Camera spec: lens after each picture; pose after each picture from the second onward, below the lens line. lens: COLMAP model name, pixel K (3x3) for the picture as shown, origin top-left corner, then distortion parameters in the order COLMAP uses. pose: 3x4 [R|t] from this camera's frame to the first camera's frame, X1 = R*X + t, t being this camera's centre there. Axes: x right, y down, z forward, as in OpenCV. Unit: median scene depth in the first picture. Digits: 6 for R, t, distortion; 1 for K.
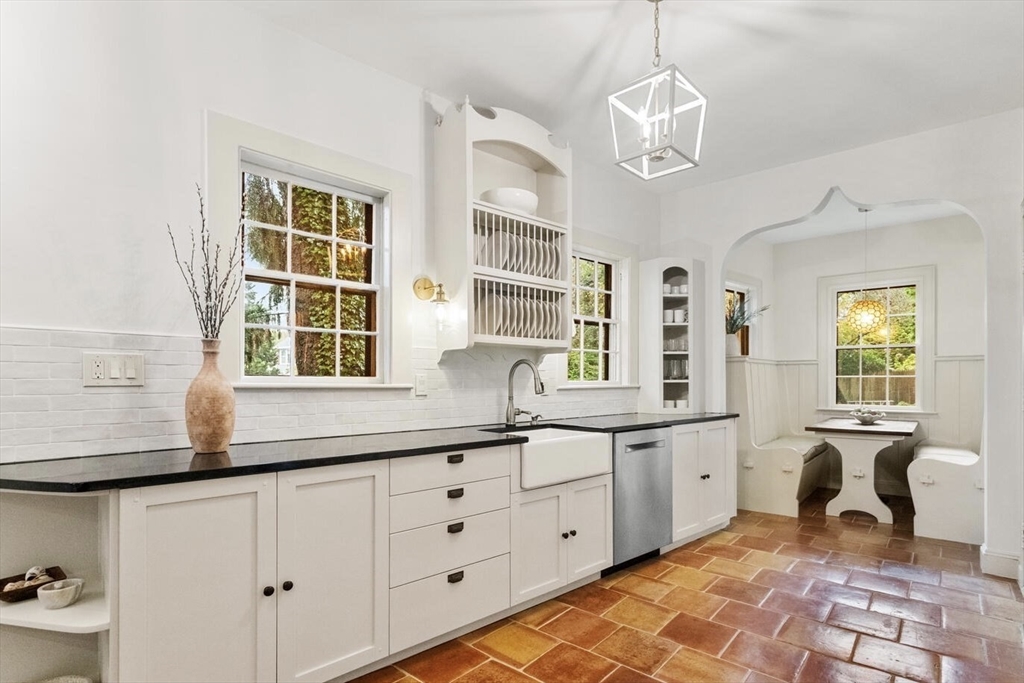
lens RADIAL K [[512.7, 0, 512.8], [0, 512.7, 374.0], [0, 0, 1]] dist [-0.022688, -0.000631]
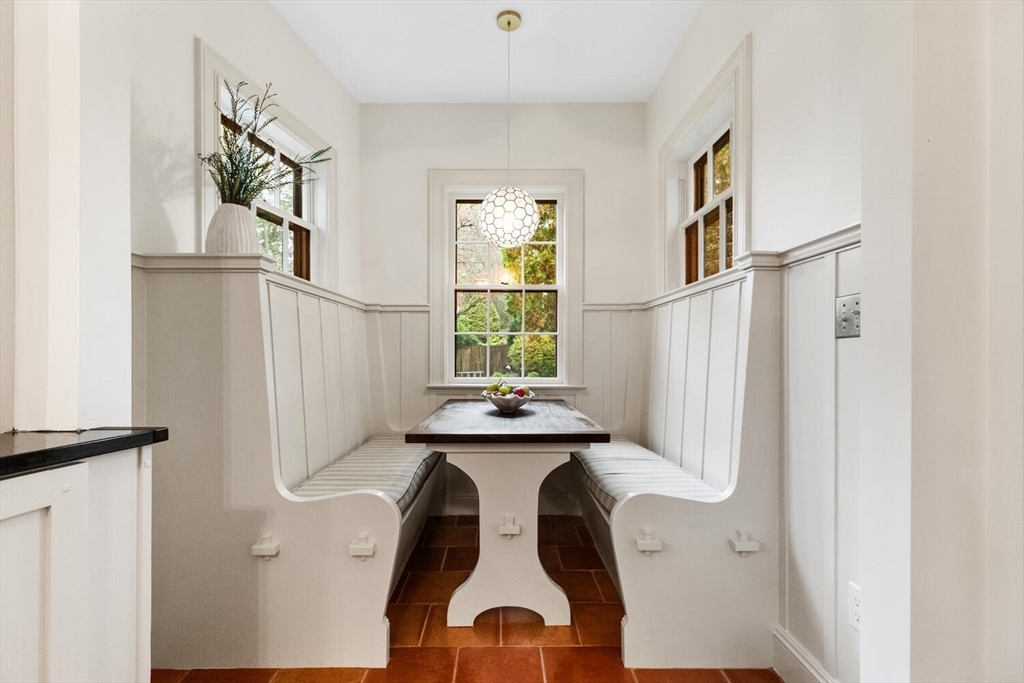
lens RADIAL K [[423.1, 0, 508.3], [0, 423.1, 359.5], [0, 0, 1]] dist [-0.000328, -0.000045]
pose [[0.740045, -0.001837, 0.672555, 0.392390], [-0.007102, 0.999919, 0.010546, 0.036530], [-0.672520, -0.012581, 0.739972, 0.667454]]
